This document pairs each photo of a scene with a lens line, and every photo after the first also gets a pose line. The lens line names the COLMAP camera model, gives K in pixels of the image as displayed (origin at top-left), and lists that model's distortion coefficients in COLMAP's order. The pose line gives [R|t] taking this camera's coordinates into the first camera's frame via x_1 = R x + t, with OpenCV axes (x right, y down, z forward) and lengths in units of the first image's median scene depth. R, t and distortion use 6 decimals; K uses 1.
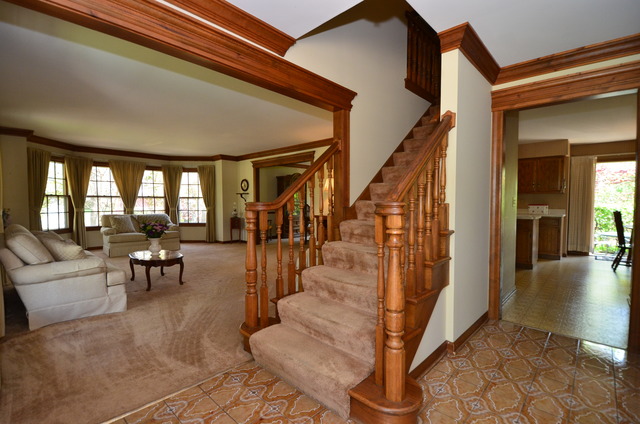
lens RADIAL K [[301.5, 0, 321.5], [0, 301.5, 212.9], [0, 0, 1]] dist [0.010748, -0.014520]
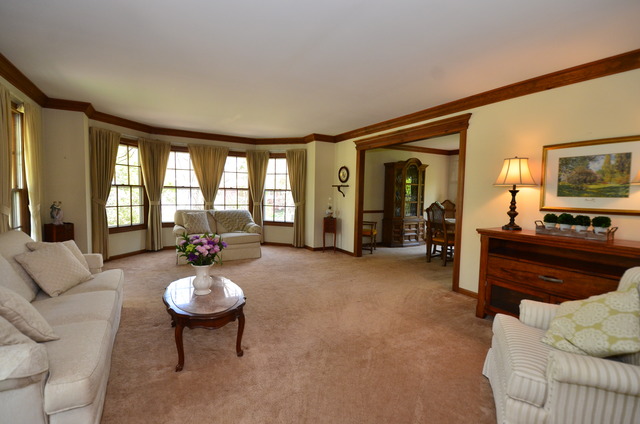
lens RADIAL K [[301.5, 0, 312.2], [0, 301.5, 211.0], [0, 0, 1]] dist [0.010748, -0.014520]
pose [[0.948998, 0.038961, -0.312864, -0.097946], [-0.032021, 0.999114, 0.027292, -0.021404], [0.313651, -0.015882, 0.949406, 0.286391]]
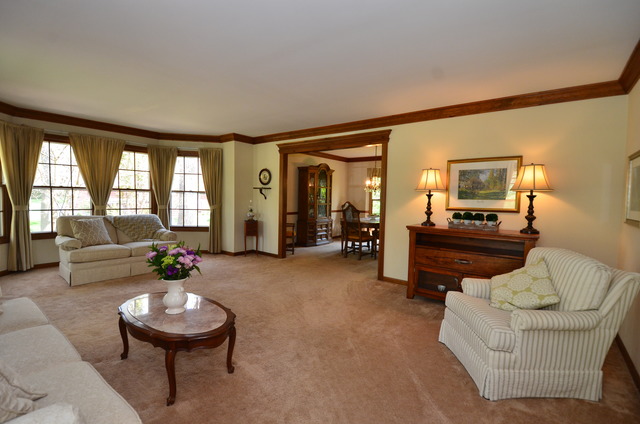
lens RADIAL K [[301.5, 0, 318.7], [0, 301.5, 211.6], [0, 0, 1]] dist [0.010748, -0.014520]
pose [[0.995683, 0.019178, 0.090820, -0.198724], [-0.020464, 0.999703, 0.013258, -0.020401], [-0.090539, -0.015060, 0.995779, 0.265205]]
